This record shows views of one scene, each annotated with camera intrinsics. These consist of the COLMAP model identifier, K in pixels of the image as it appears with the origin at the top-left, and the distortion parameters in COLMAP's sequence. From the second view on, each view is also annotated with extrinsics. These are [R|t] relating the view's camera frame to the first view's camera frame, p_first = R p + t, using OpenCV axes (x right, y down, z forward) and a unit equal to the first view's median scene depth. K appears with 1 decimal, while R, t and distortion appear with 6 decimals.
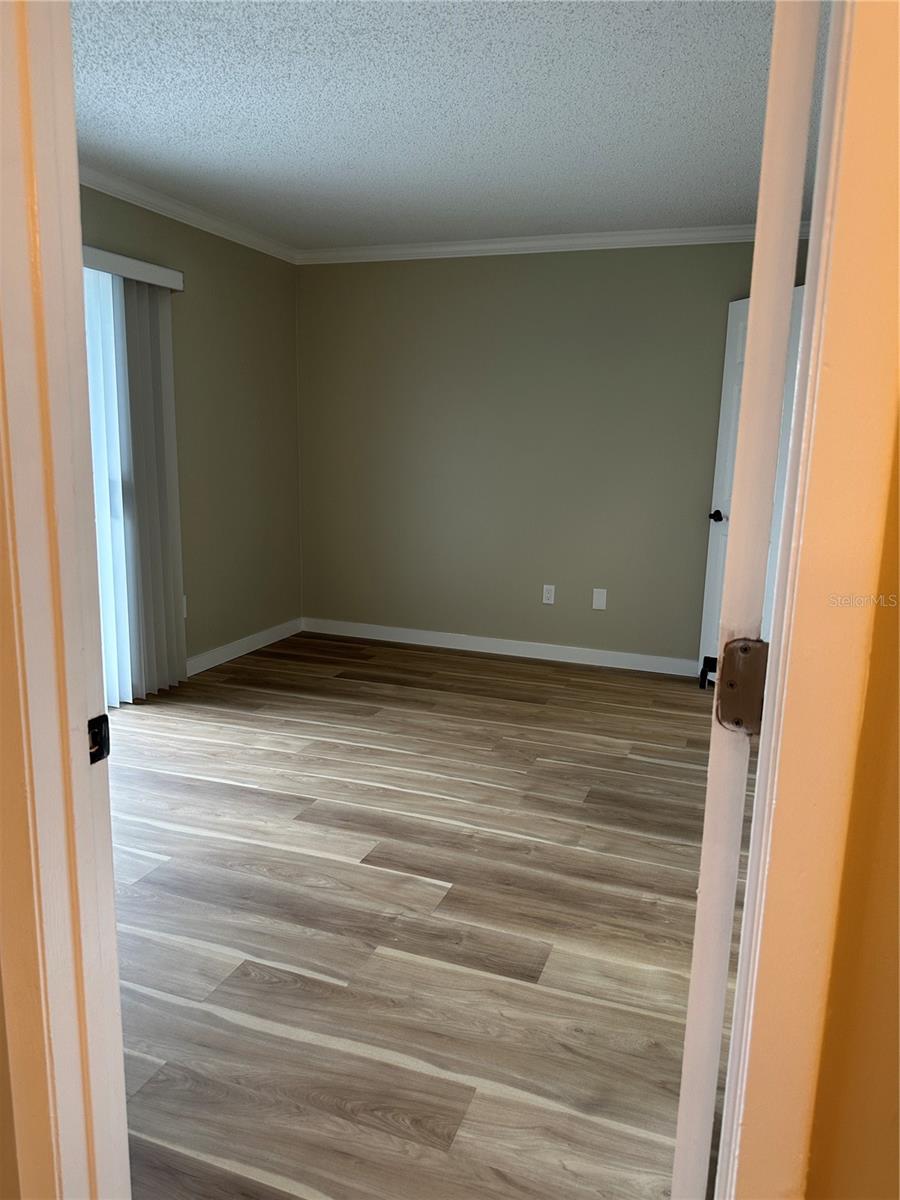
lens RADIAL K [[849.4, 0, 450.0], [0, 849.4, 600.0], [0, 0, 1]] dist [-0.007014, -0.004828]
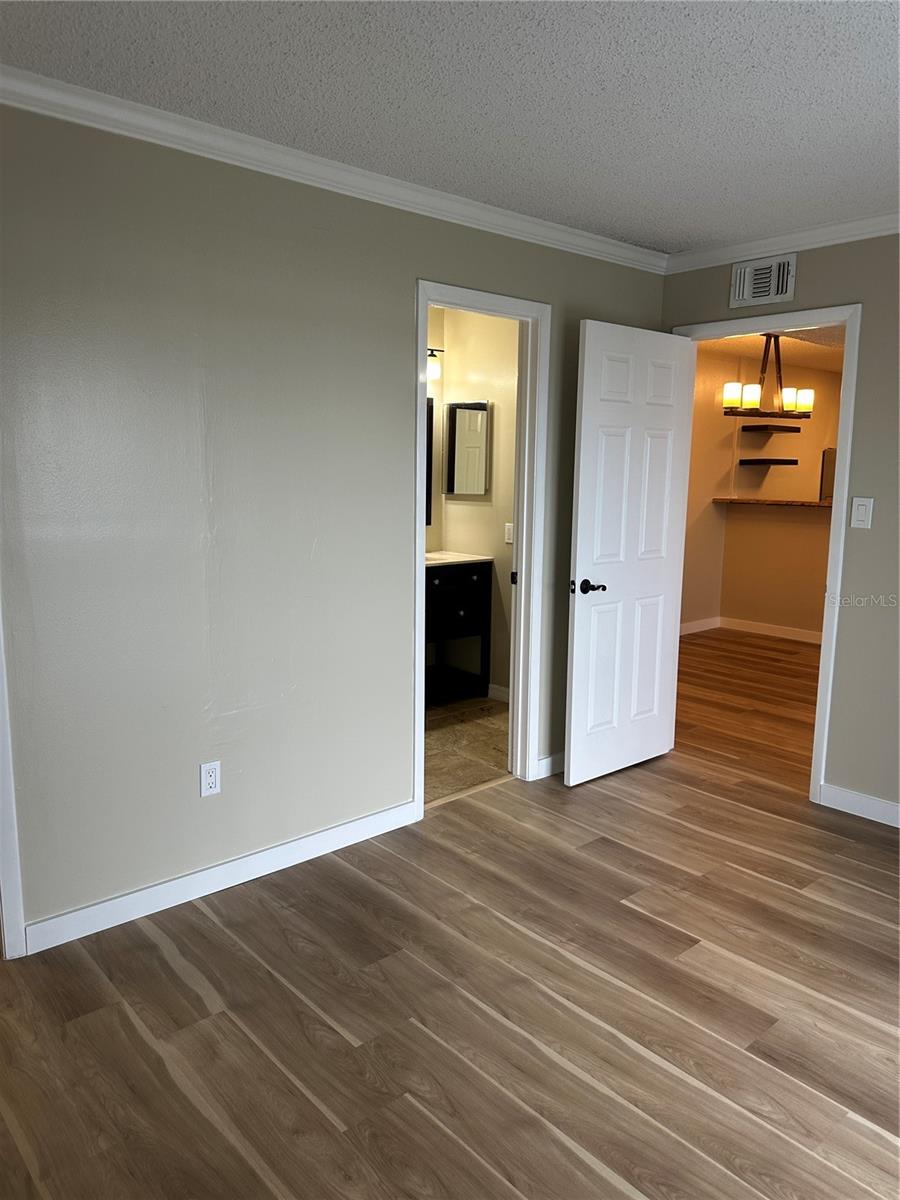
lens RADIAL K [[849.4, 0, 450.0], [0, 849.4, 600.0], [0, 0, 1]] dist [-0.007014, -0.004828]
pose [[-0.883087, -0.116498, 0.454517, -0.237431], [0.047105, 0.941782, 0.332909, -0.383771], [-0.466839, 0.315398, -0.826187, 1.731260]]
